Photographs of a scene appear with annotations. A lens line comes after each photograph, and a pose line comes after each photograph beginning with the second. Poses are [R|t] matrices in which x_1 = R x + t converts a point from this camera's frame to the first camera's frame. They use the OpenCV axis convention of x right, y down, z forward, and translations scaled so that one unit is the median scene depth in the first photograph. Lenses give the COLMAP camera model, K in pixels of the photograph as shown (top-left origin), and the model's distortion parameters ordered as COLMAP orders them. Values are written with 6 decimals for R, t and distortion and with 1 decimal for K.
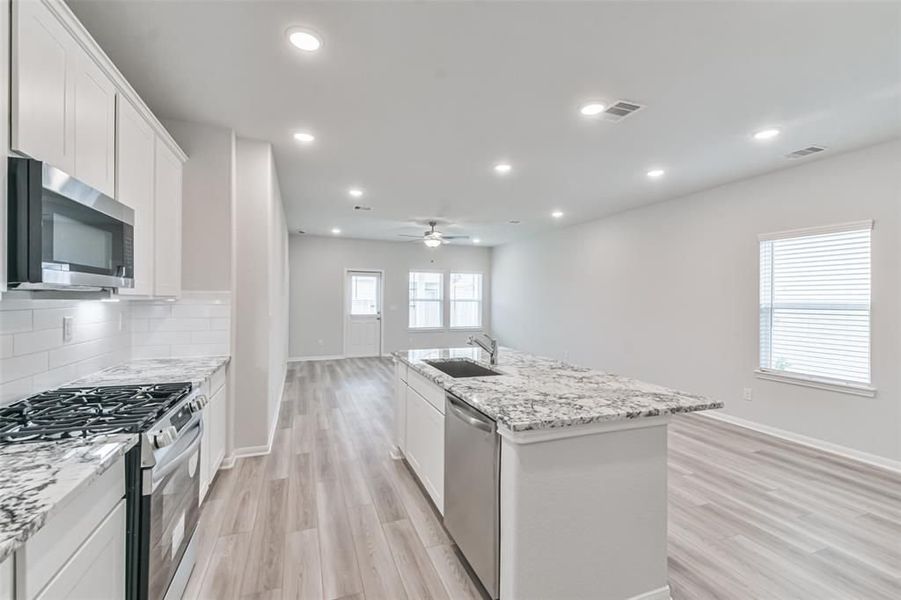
lens RADIAL K [[393.5, 0, 450.9], [0, 393.5, 298.4], [0, 0, 1]] dist [0.037685, -0.019749]
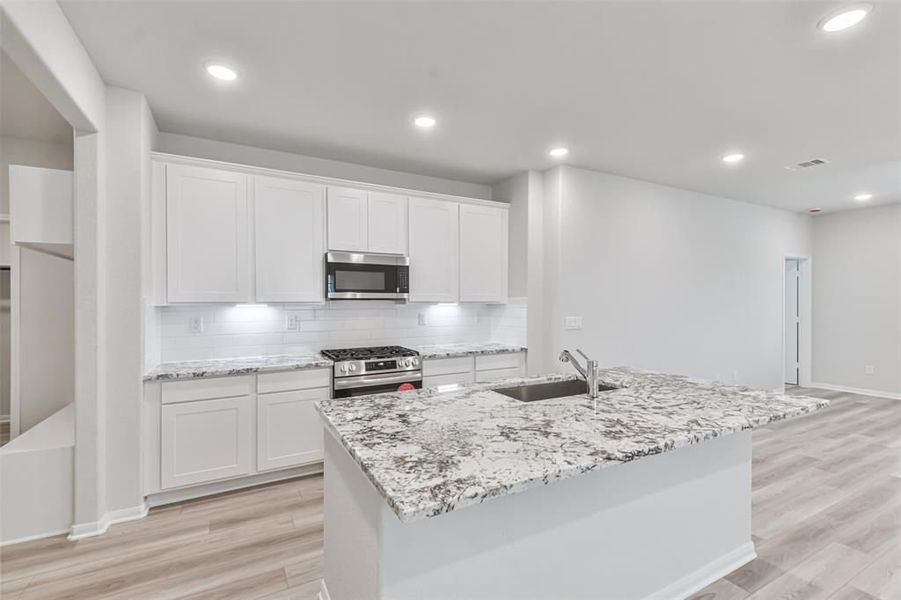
lens RADIAL K [[397.1, 0, 448.9], [0, 397.1, 303.0], [0, 0, 1]] dist [0.024077, -0.000207]
pose [[0.134035, -0.004750, -0.990965, 0.649011], [0.004231, 0.999982, -0.004221, 0.005466], [0.990968, -0.003627, 0.134052, 0.551437]]
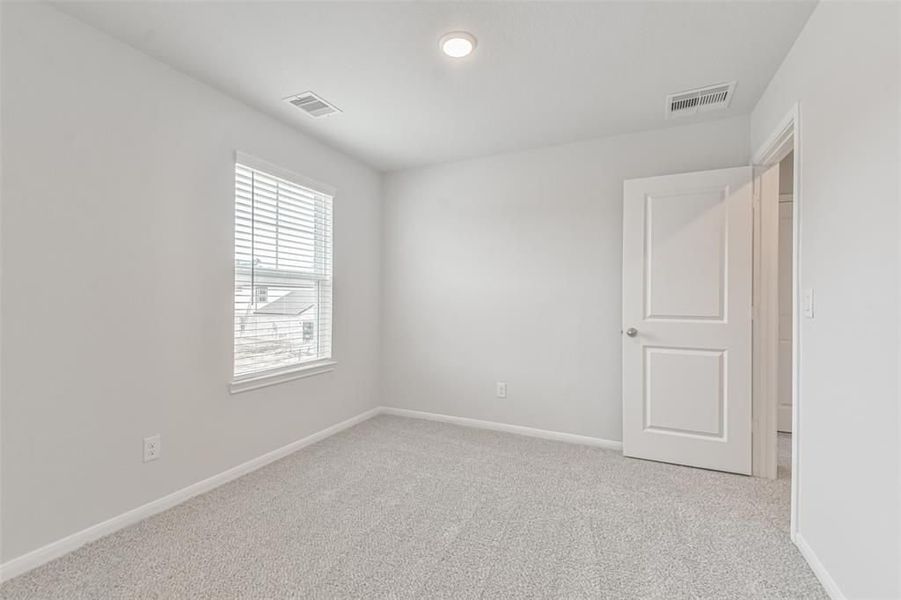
lens RADIAL K [[393.5, 0, 450.9], [0, 393.5, 298.4], [0, 0, 1]] dist [0.037685, -0.019749]
pose [[-0.704335, -0.018078, 0.709637, 0.167330], [-0.021087, 0.999767, 0.004540, 0.060165], [-0.709554, -0.011767, -0.704552, 1.489736]]
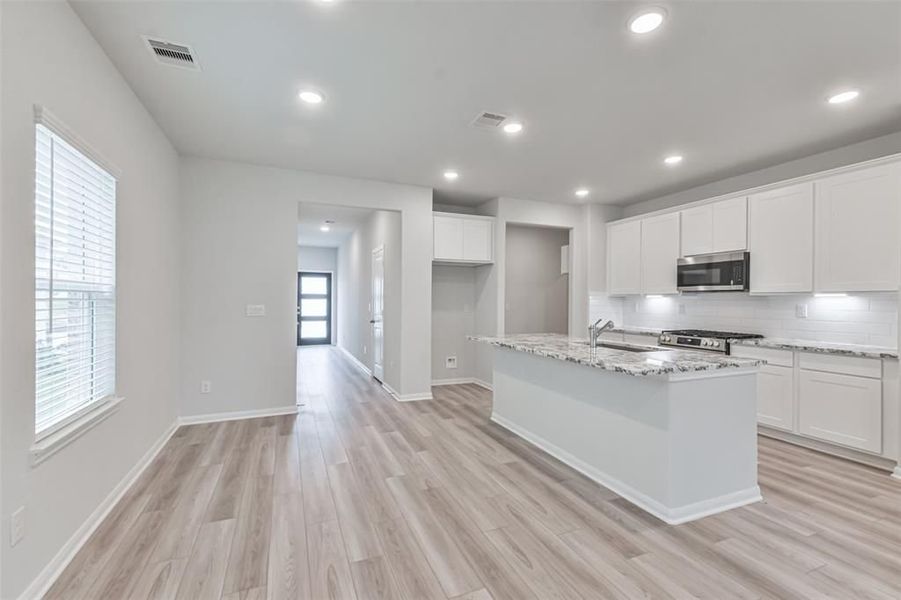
lens RADIAL K [[393.5, 0, 450.9], [0, 393.5, 298.4], [0, 0, 1]] dist [0.037685, -0.019749]
pose [[-0.999368, -0.014753, -0.032332, 0.468717], [-0.014509, 0.999865, -0.007776, 0.036882], [0.032443, -0.007302, -0.999447, 1.787090]]
